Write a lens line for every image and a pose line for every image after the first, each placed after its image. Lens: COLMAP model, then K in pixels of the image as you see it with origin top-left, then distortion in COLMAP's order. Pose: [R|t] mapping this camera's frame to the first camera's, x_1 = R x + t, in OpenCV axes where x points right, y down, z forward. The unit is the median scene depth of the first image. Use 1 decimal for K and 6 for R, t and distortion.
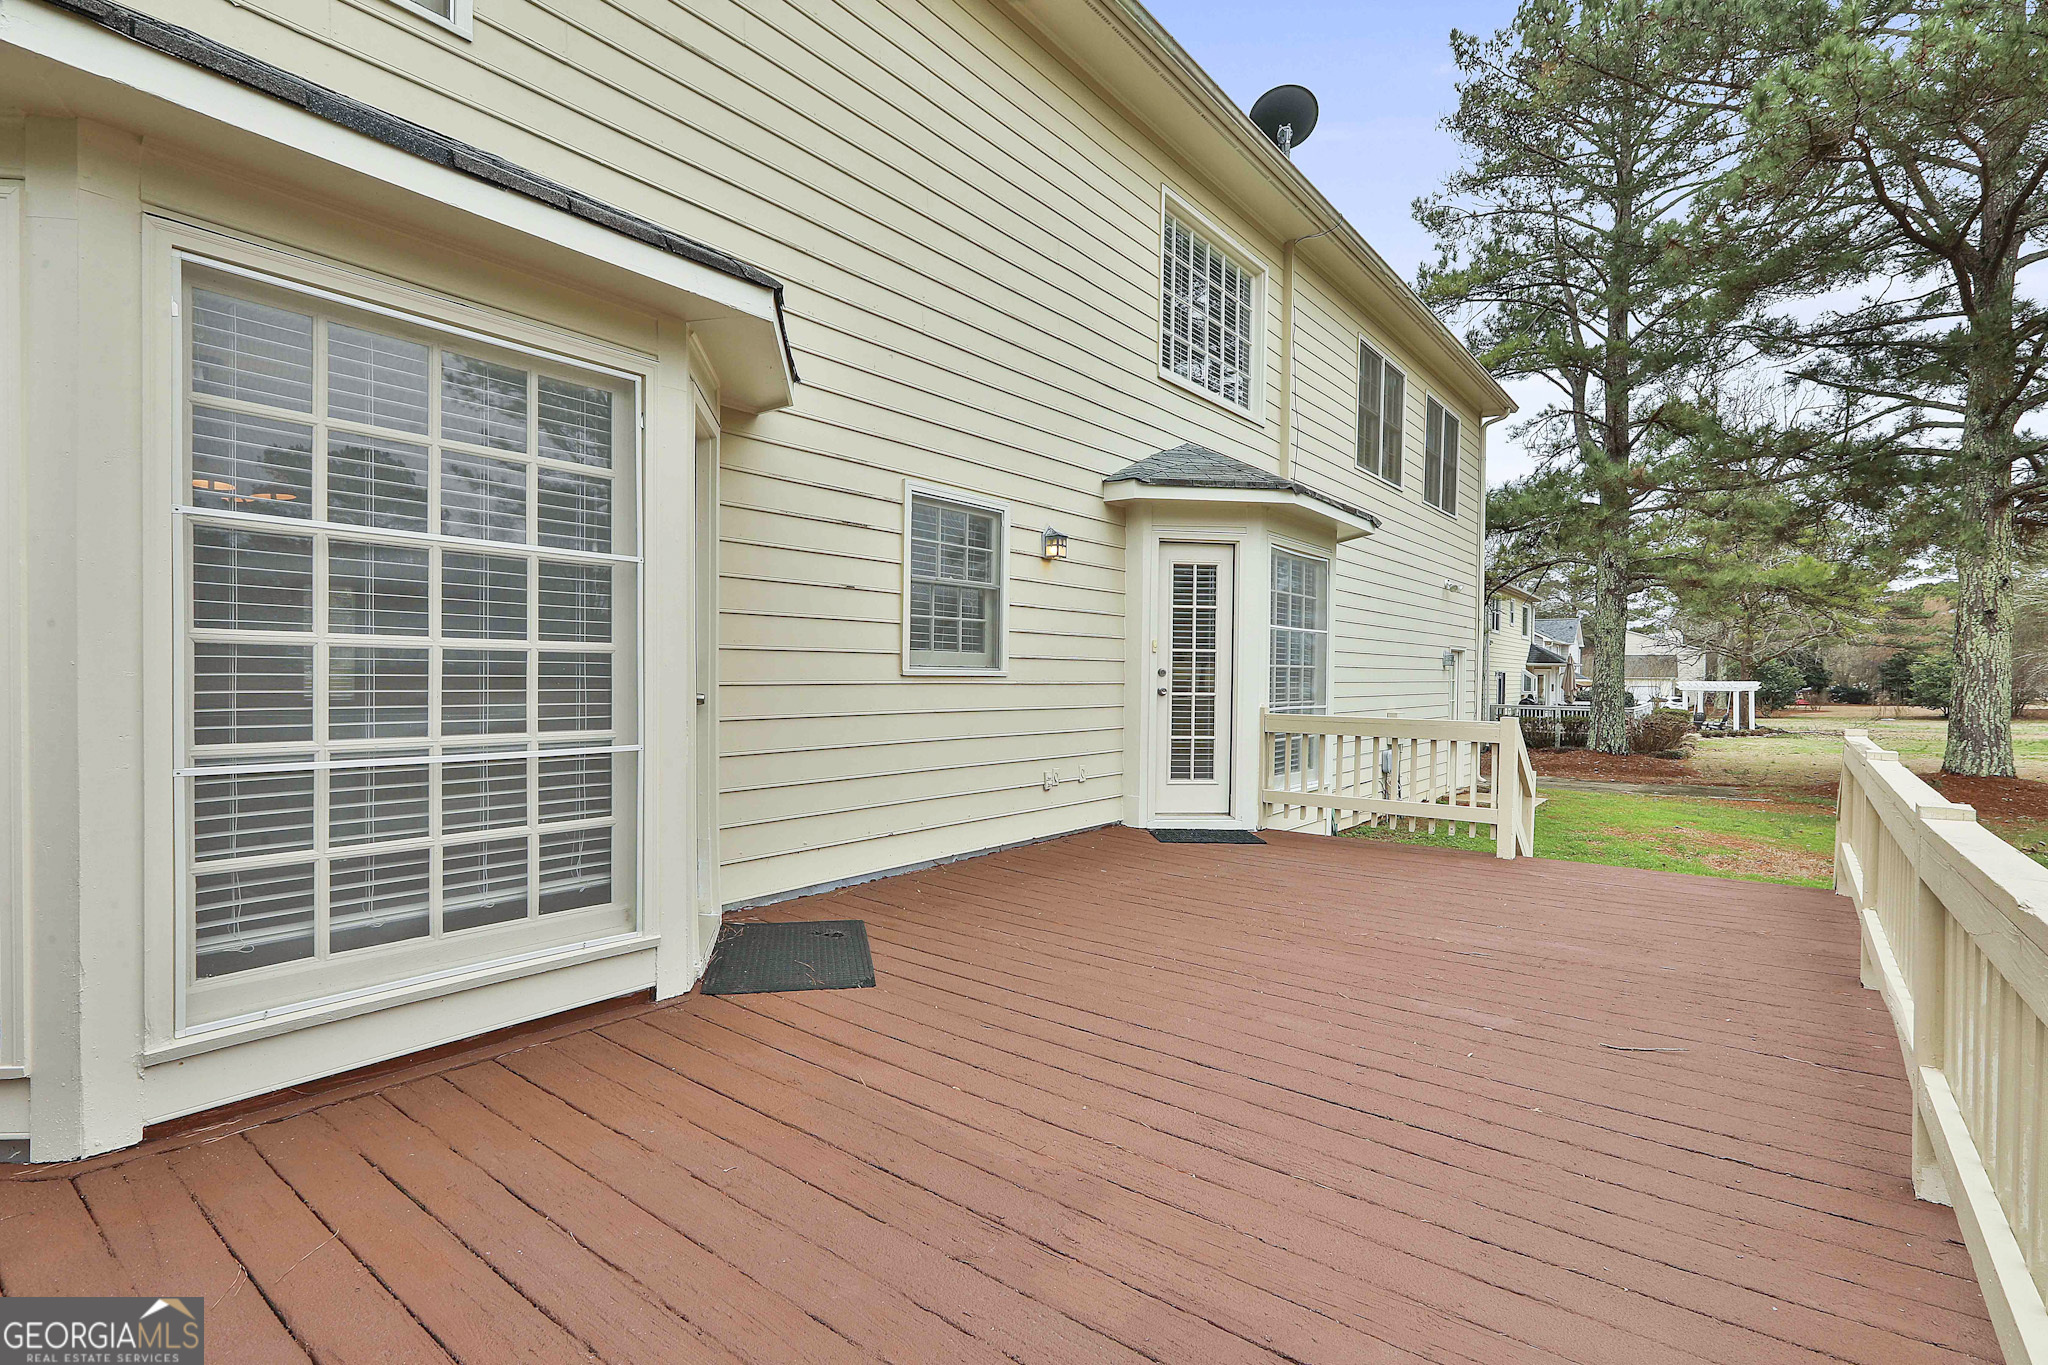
lens RADIAL K [[974.4, 0, 1033.4], [0, 974.4, 674.8], [0, 0, 1]] dist [-0.004204, -0.000003]
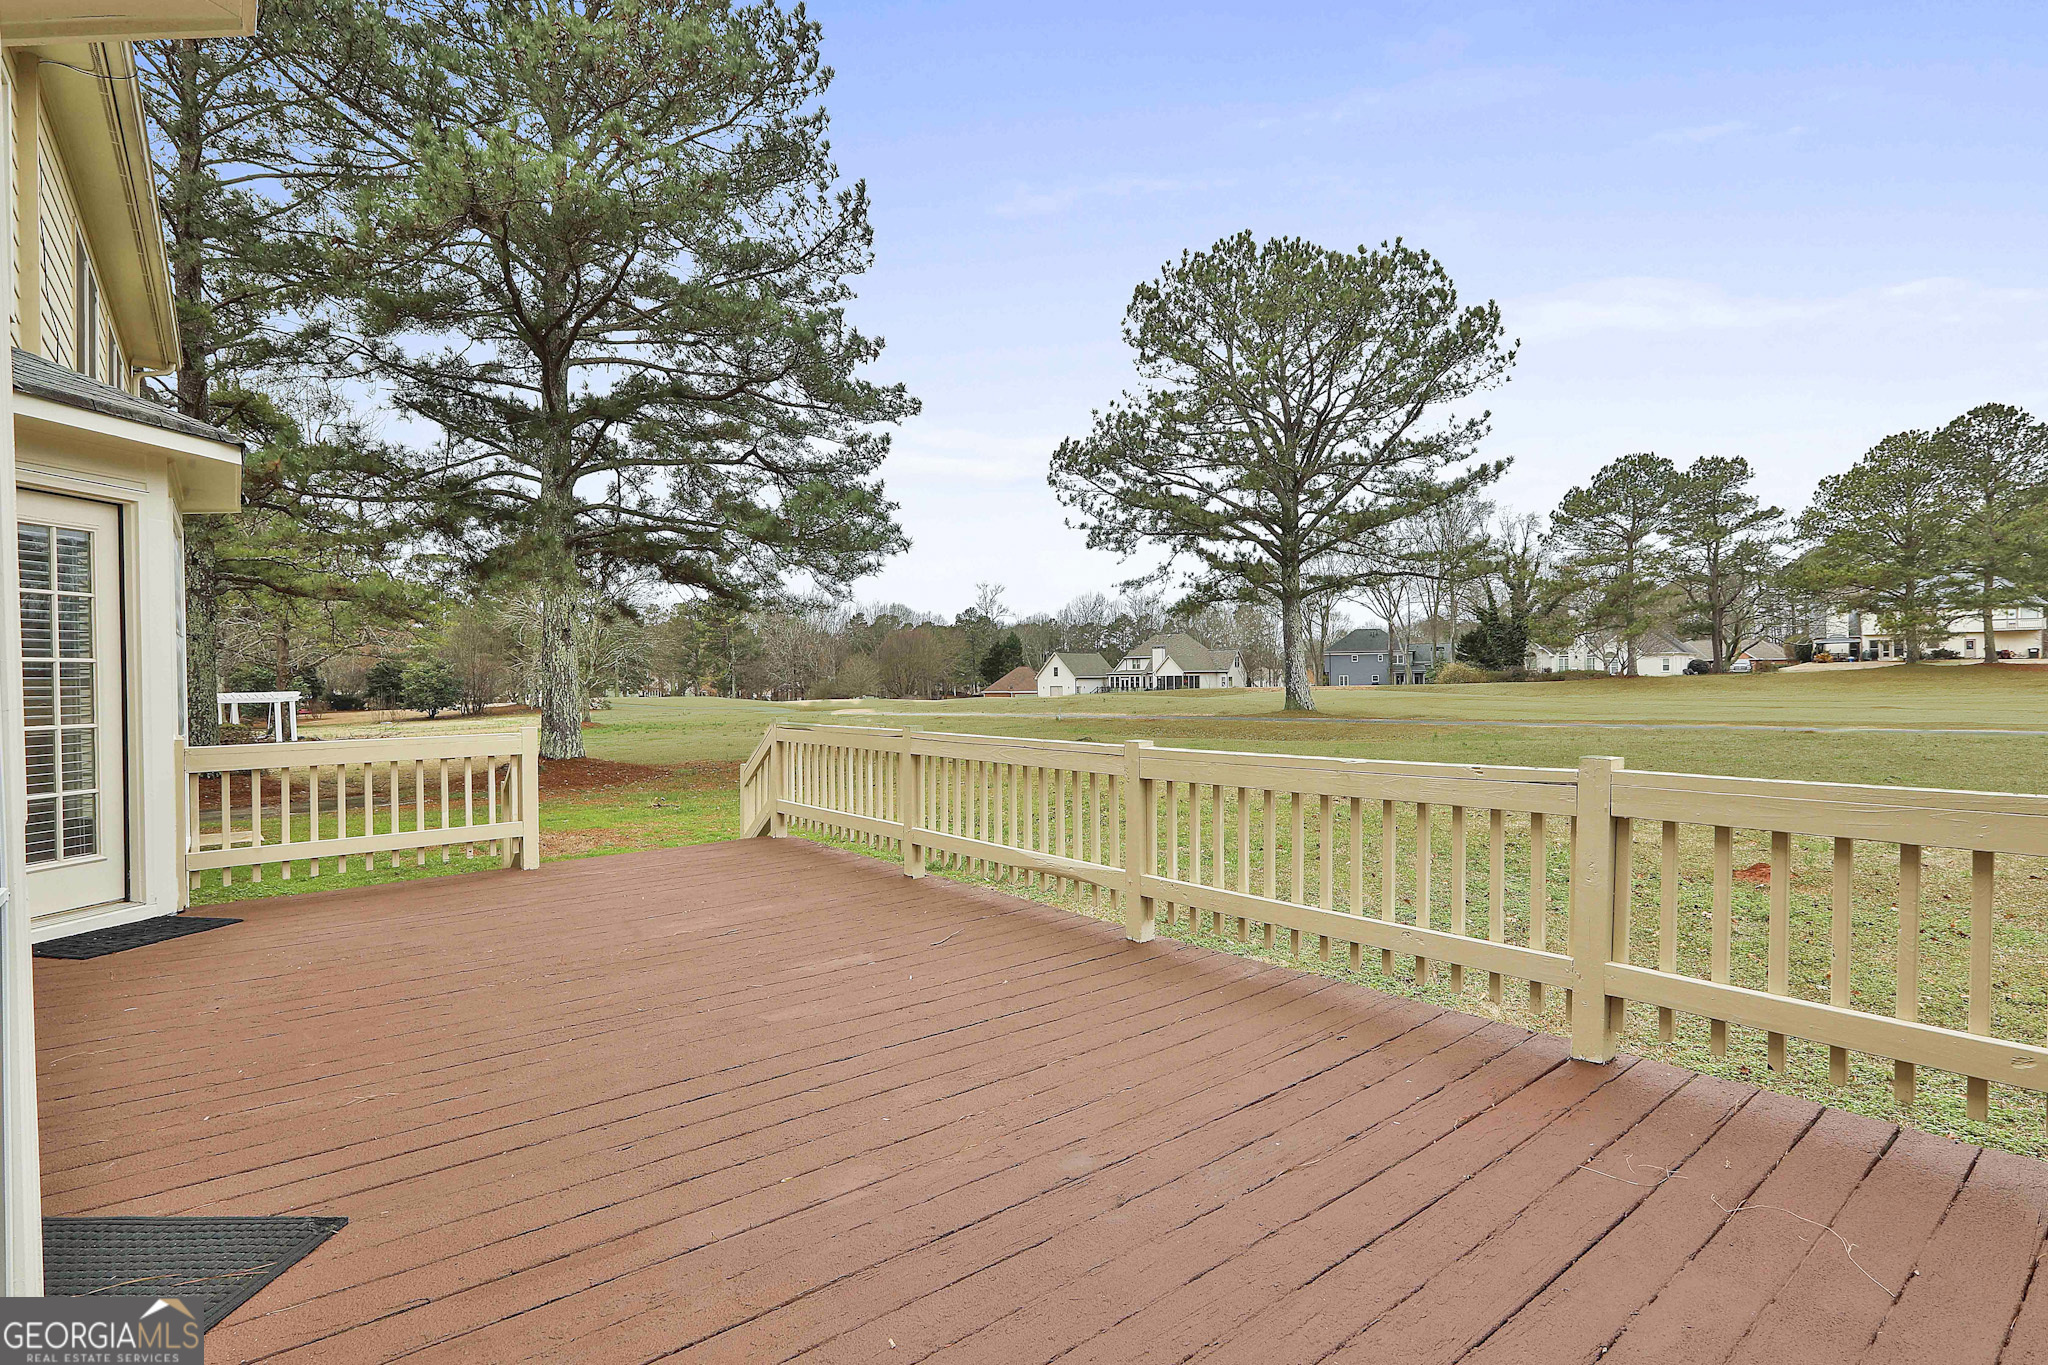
lens RADIAL K [[986.6, 0, 1033.2], [0, 986.6, 685.1], [0, 0, 1]] dist [-0.004647, 0.001378]
pose [[0.242989, -0.022672, 0.969764, -0.561599], [0.021693, 0.999604, 0.017934, -0.011194], [-0.969786, 0.016680, 0.243385, 0.380630]]
